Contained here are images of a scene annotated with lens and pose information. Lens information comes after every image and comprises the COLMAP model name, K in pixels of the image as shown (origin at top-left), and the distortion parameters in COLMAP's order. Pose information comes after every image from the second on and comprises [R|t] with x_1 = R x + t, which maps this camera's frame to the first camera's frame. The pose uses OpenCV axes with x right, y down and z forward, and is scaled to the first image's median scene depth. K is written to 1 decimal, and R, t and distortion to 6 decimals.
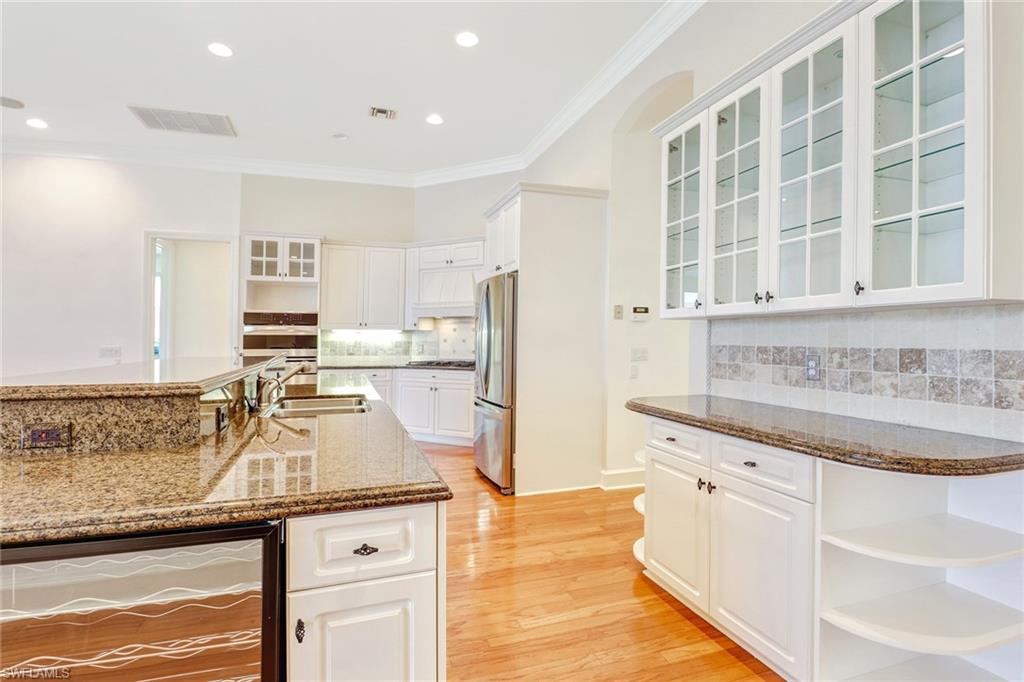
lens RADIAL K [[488.5, 0, 503.4], [0, 488.5, 342.7], [0, 0, 1]] dist [-0.008823, -0.007804]
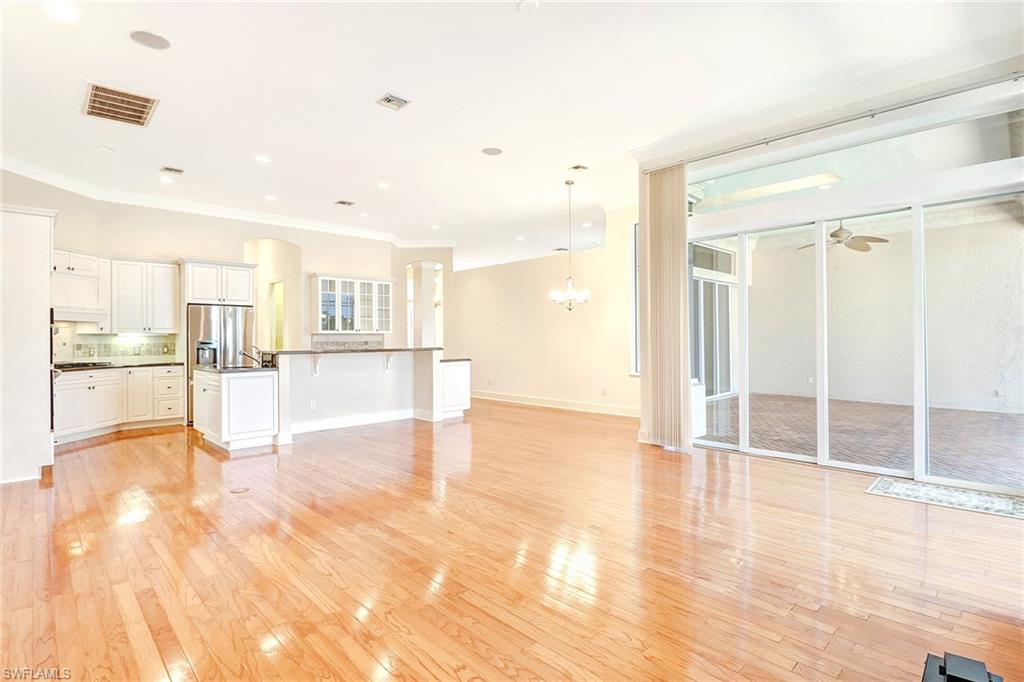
lens RADIAL K [[488.5, 0, 507.3], [0, 488.5, 334.7], [0, 0, 1]] dist [-0.008823, -0.007804]
pose [[-0.433784, 0.010771, 0.900953, -2.560163], [0.017600, 0.999839, -0.003479, -0.006309], [-0.900845, 0.014348, -0.433903, 1.062606]]
